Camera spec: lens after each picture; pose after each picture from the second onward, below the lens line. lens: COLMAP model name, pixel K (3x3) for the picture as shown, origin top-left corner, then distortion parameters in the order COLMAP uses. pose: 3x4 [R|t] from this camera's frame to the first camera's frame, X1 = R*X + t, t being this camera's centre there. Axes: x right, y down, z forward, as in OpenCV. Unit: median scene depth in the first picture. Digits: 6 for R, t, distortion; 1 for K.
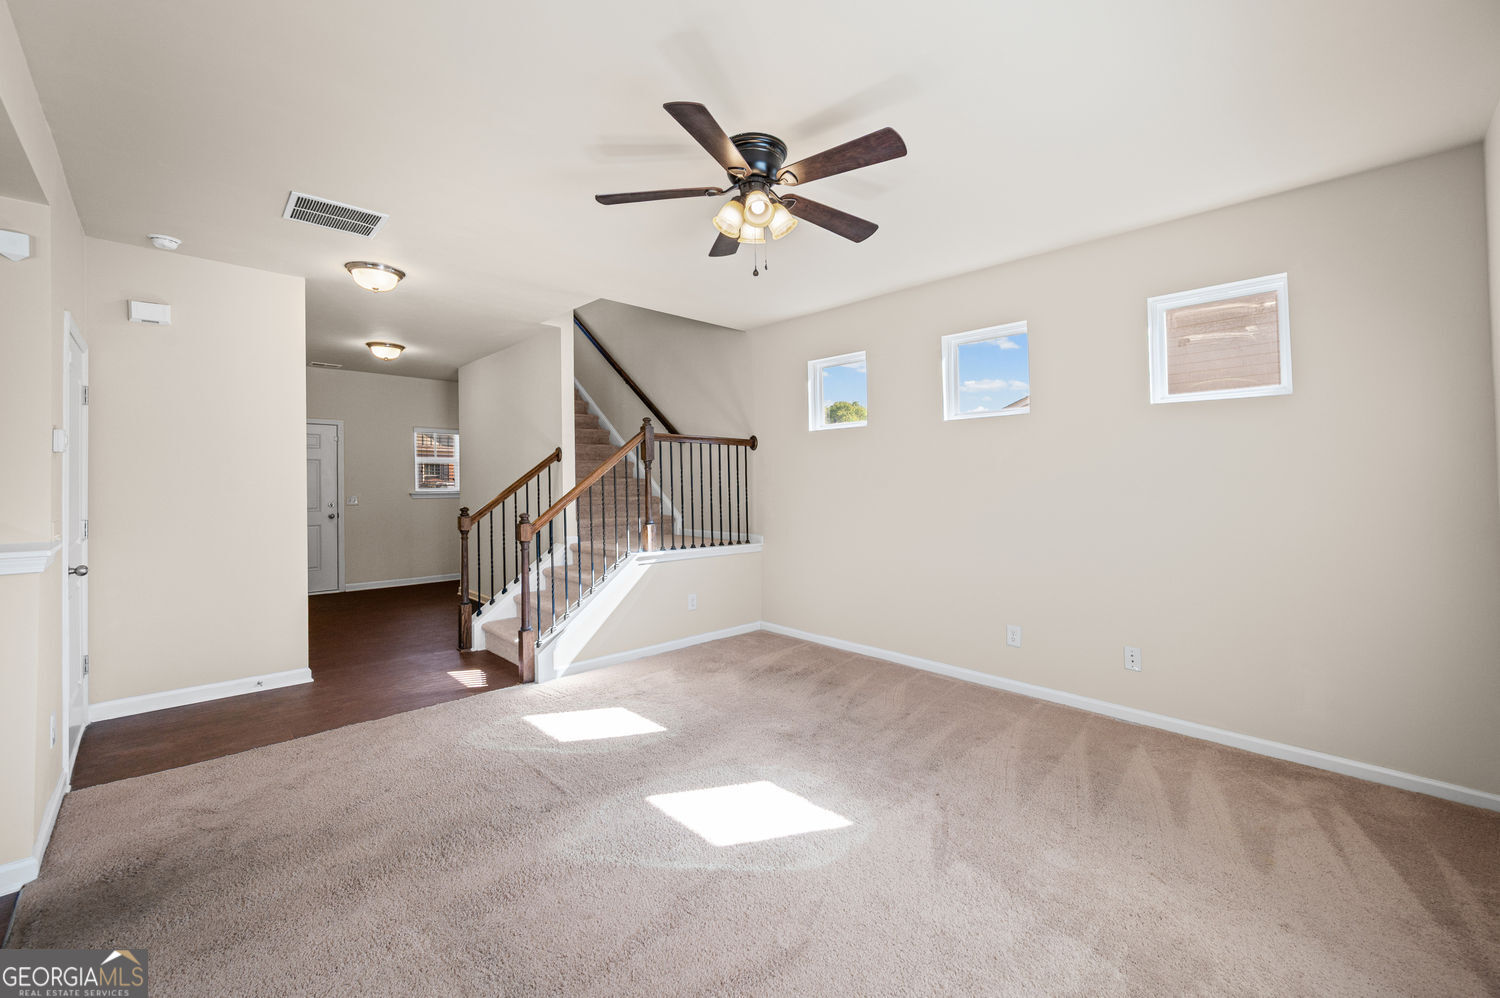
lens RADIAL K [[605.3, 0, 752.3], [0, 605.3, 463.0], [0, 0, 1]] dist [0.006133, -0.001617]
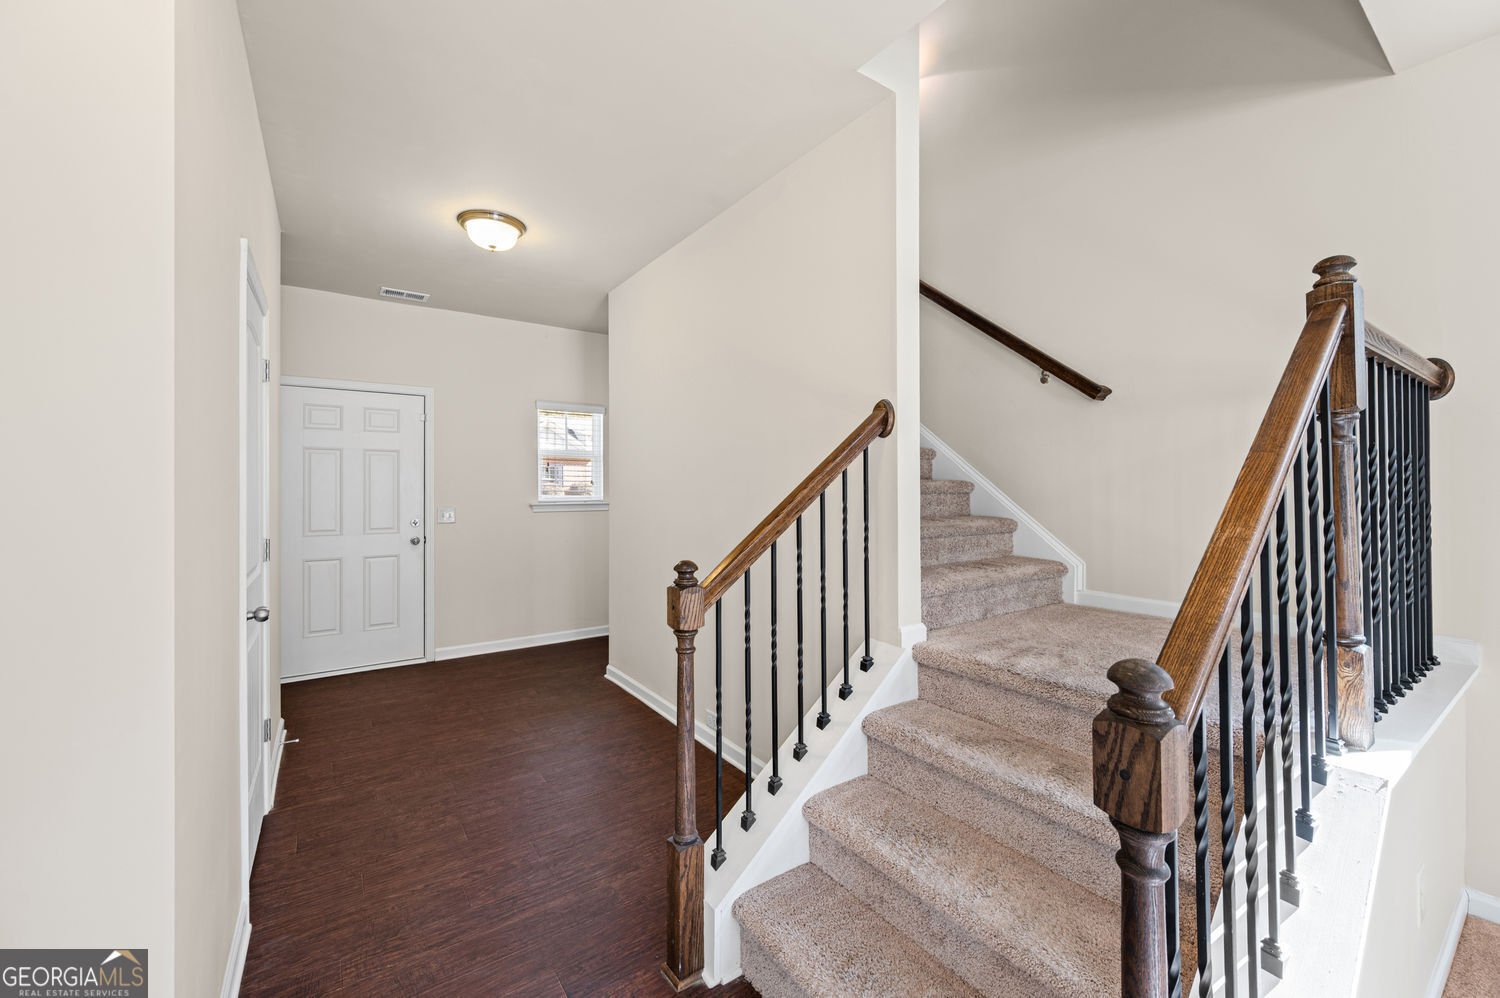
lens RADIAL K [[605.3, 0, 750.2], [0, 605.3, 452.9], [0, 0, 1]] dist [0.006133, -0.001617]
pose [[0.986978, -0.006965, -0.160703, -0.380622], [0.003604, 0.999769, -0.021195, 0.018161], [0.160814, 0.020340, 0.986775, 0.659649]]
